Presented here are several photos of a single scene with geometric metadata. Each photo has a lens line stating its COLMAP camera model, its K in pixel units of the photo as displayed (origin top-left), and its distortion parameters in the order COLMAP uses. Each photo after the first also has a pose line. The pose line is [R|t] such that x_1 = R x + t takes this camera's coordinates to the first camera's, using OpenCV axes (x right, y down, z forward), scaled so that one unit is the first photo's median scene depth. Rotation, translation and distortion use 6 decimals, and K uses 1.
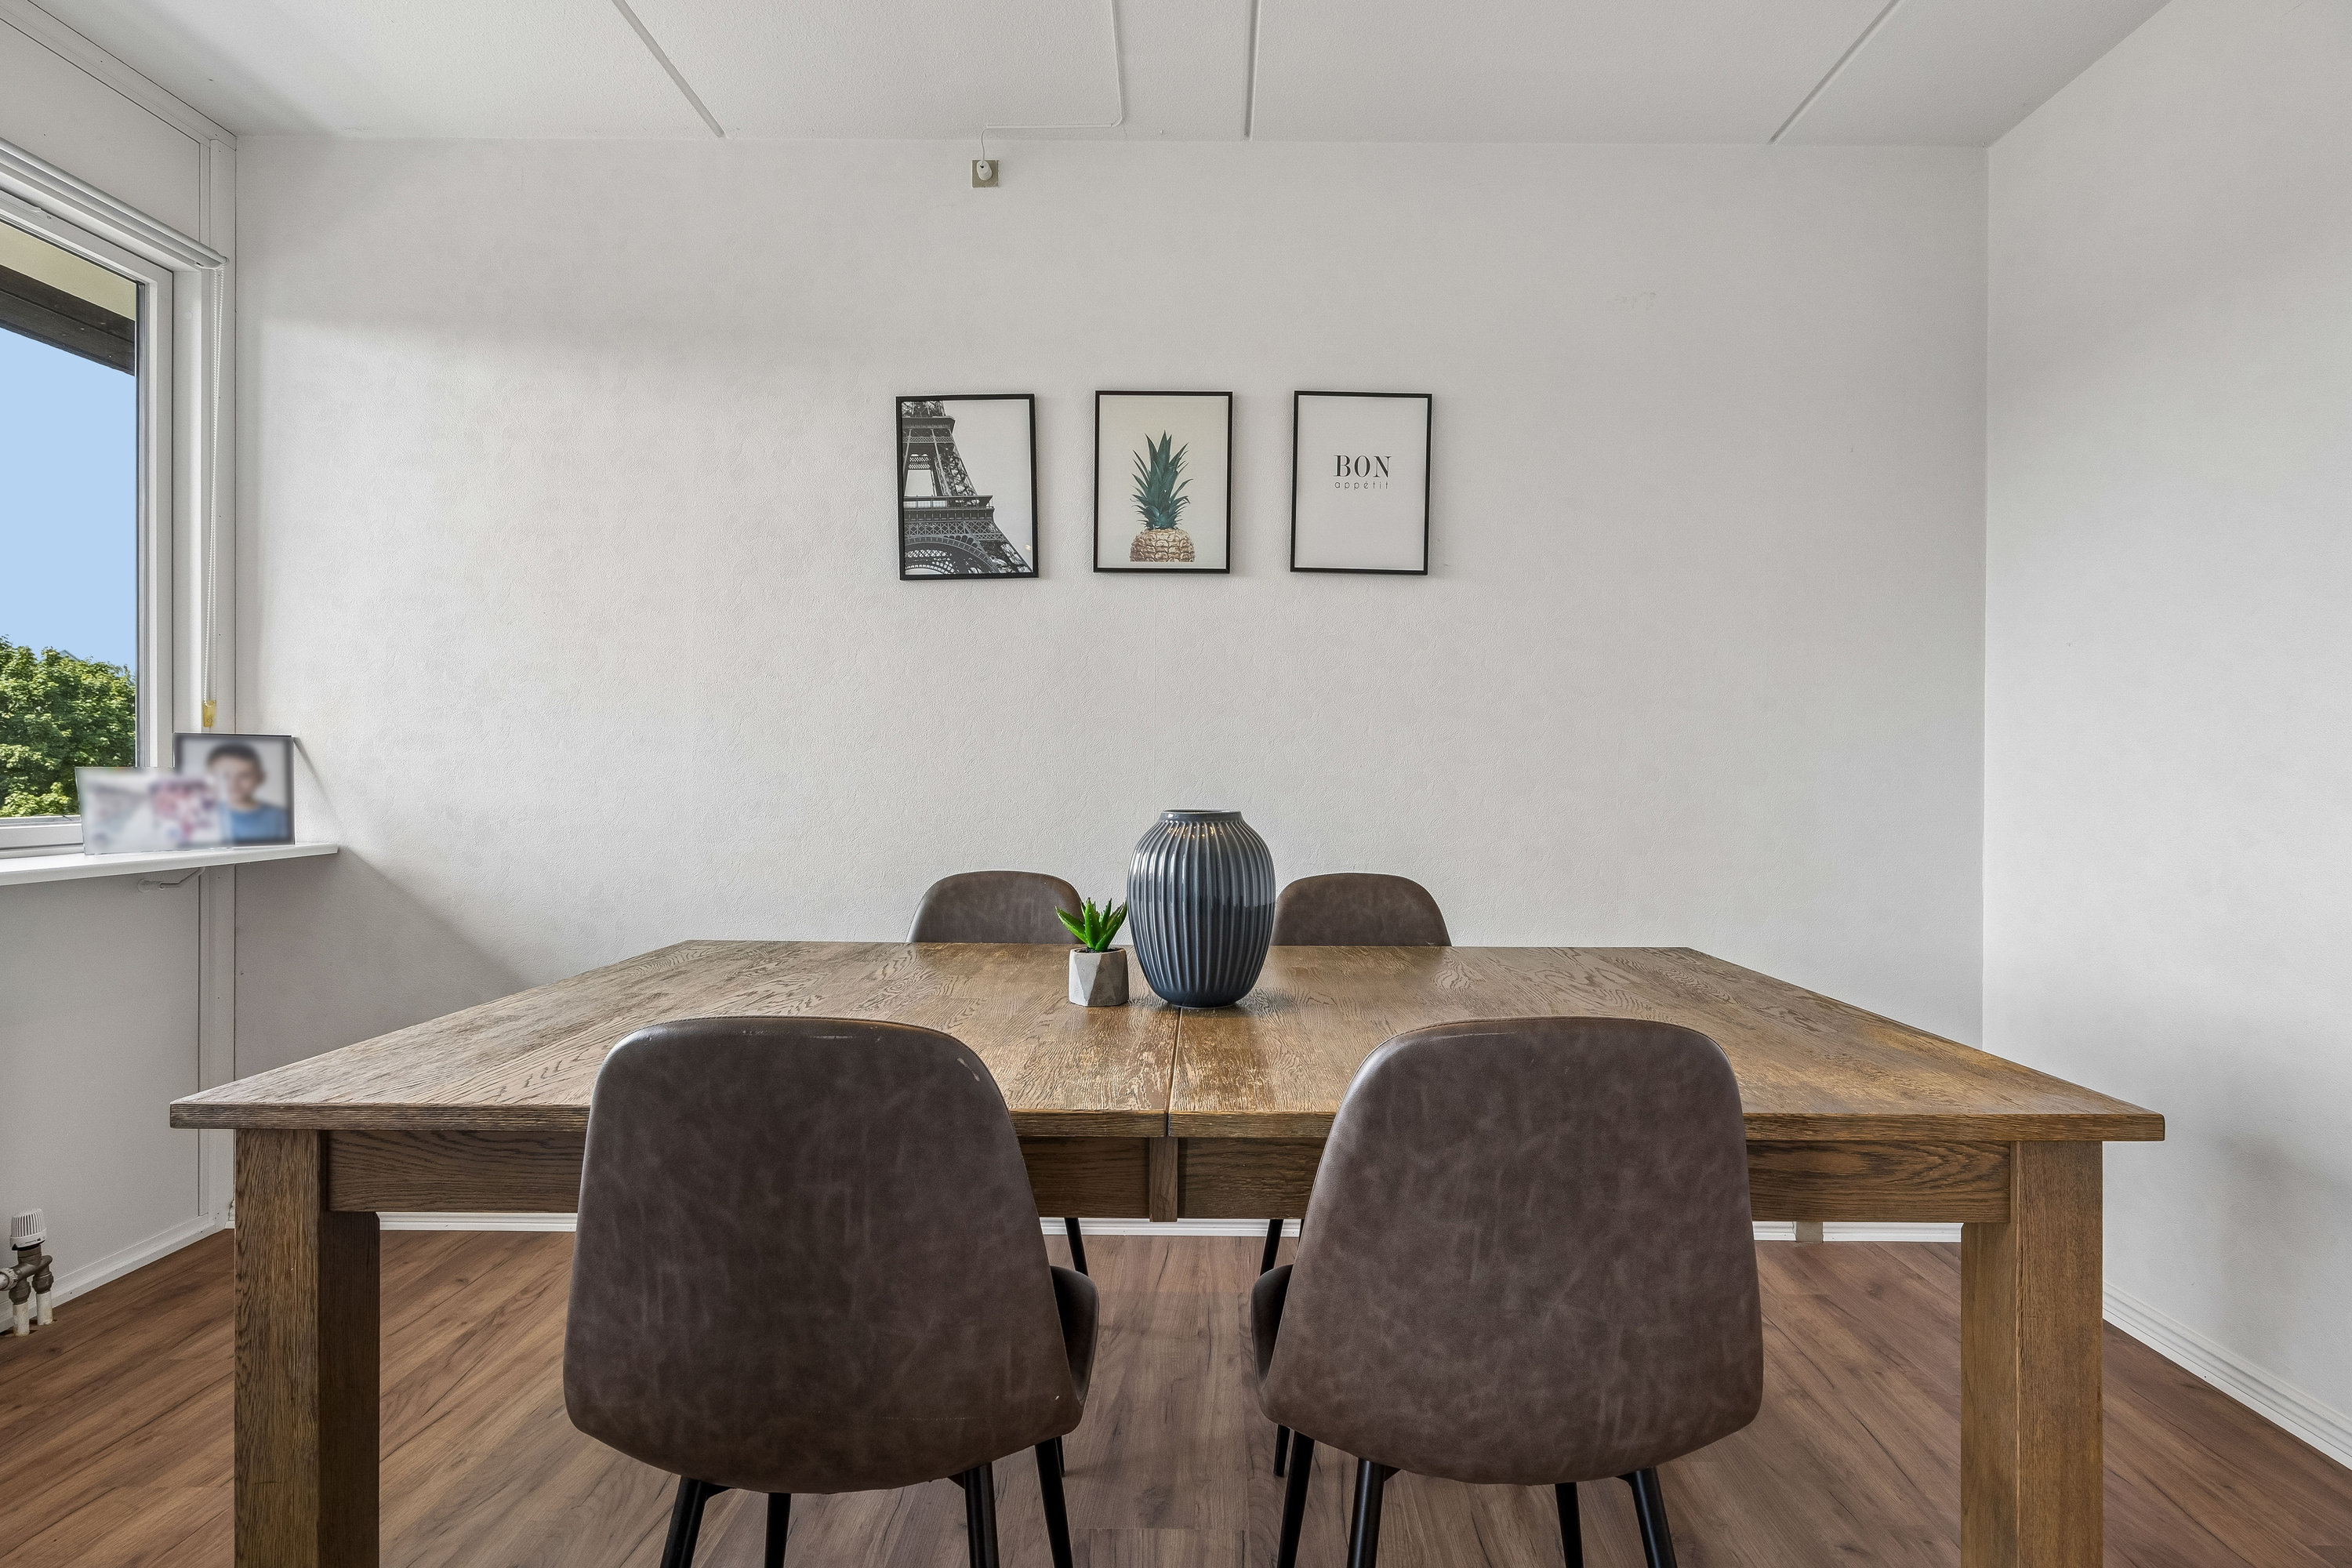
lens RADIAL K [[1159.6, 0, 1172.6], [0, 1159.6, 783.2], [0, 0, 1]] dist [0.024103, 0.000283]
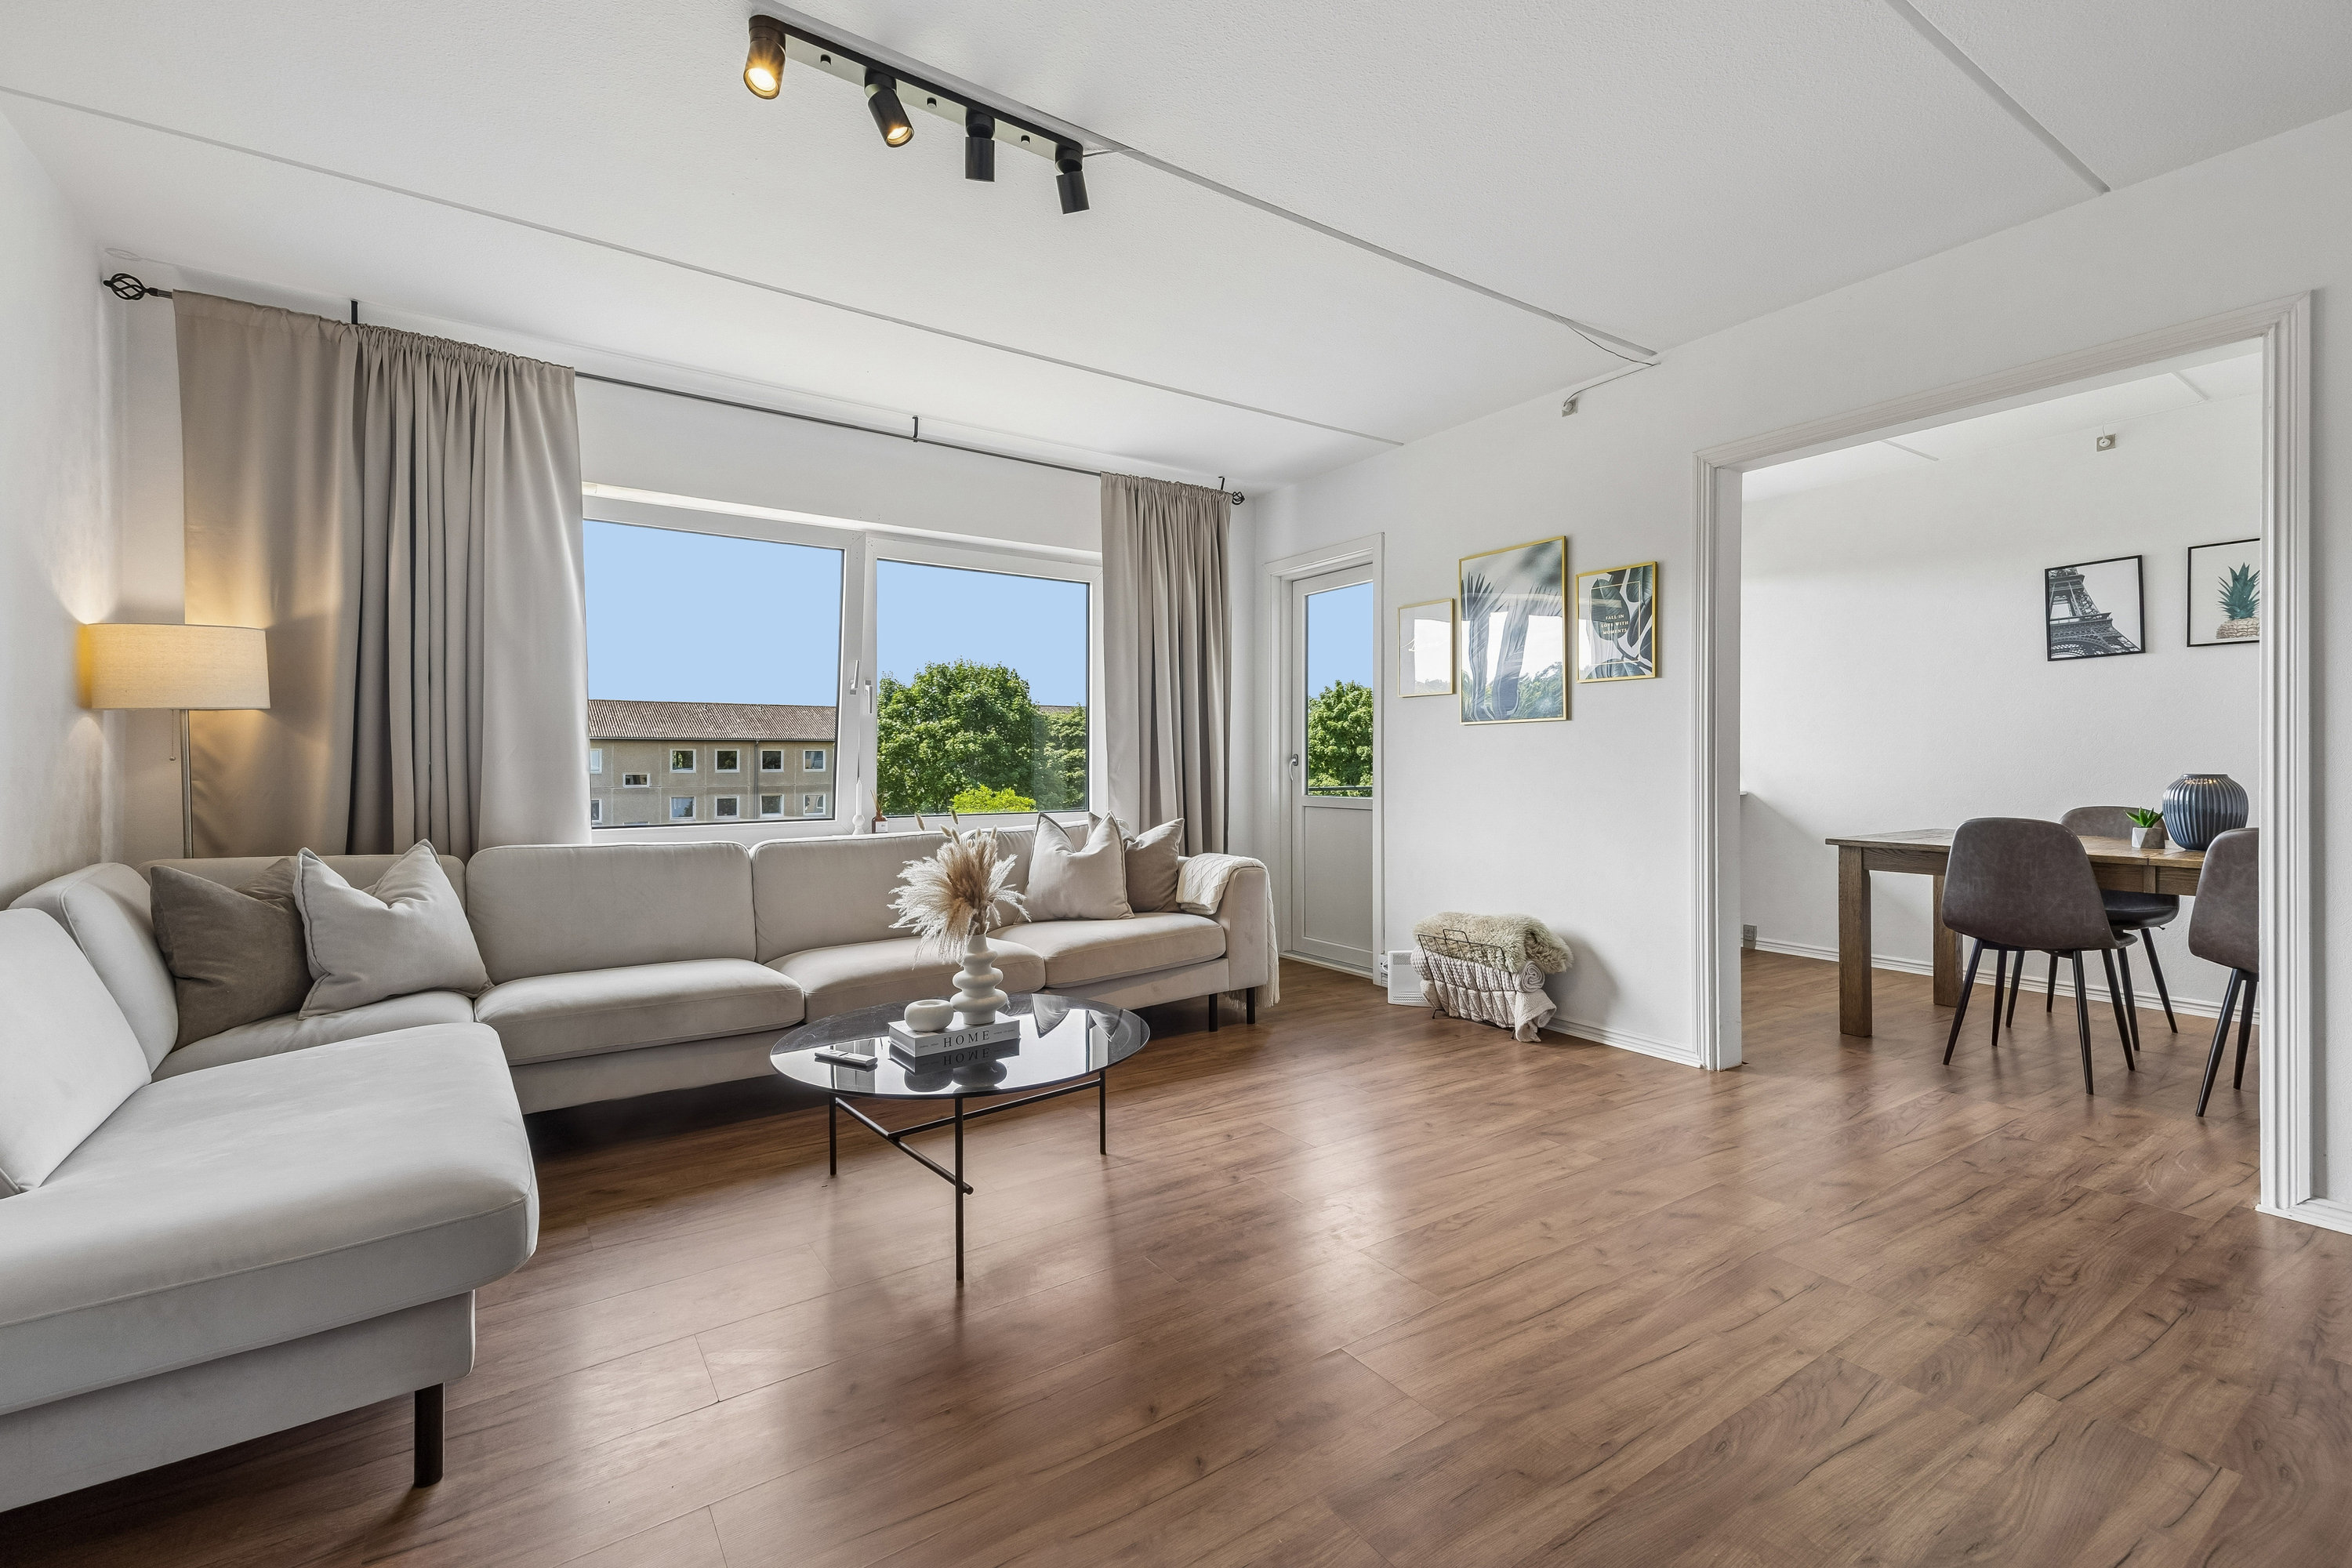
lens RADIAL K [[995.3, 0, 1110.8], [0, 995.3, 766.6], [0, 0, 1]] dist [-0.013729, -0.000515]
pose [[0.545181, -0.002894, -0.838313, 0.294482], [0.000838, 0.999995, -0.002907, 0.007176], [0.838318, 0.000882, 0.545181, -1.236934]]
